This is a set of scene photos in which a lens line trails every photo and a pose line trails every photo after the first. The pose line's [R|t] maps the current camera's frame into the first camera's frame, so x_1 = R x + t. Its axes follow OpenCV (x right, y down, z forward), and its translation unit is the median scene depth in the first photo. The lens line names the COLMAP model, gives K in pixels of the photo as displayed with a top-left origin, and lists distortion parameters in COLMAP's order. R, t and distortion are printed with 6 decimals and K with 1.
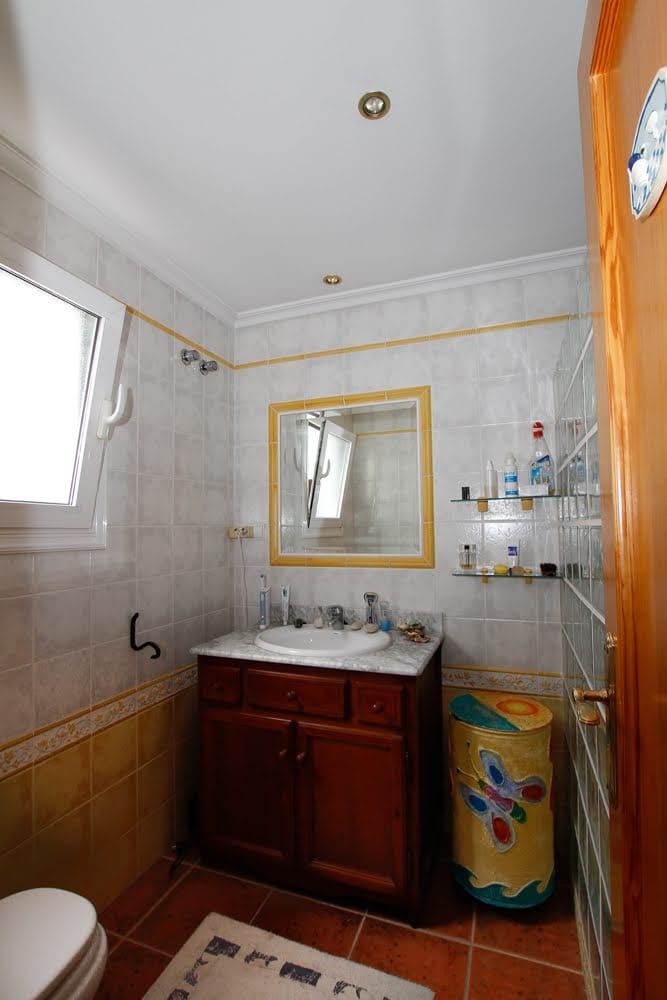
lens RADIAL K [[470.3, 0, 345.7], [0, 470.3, 503.6], [0, 0, 1]] dist [-0.053076, 0.033027]
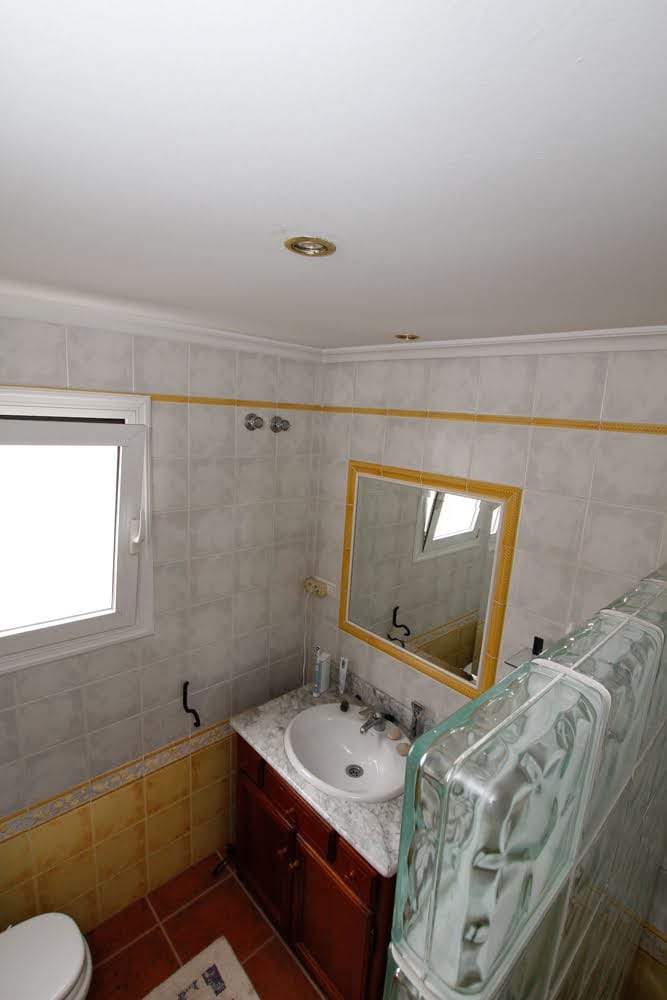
lens RADIAL K [[470.3, 0, 345.7], [0, 470.3, 503.6], [0, 0, 1]] dist [-0.053076, 0.033027]
pose [[0.891532, 0.157924, -0.424536, 0.257014], [-0.054006, 0.967628, 0.246536, -0.409051], [0.449726, -0.196868, 0.871200, 0.240991]]
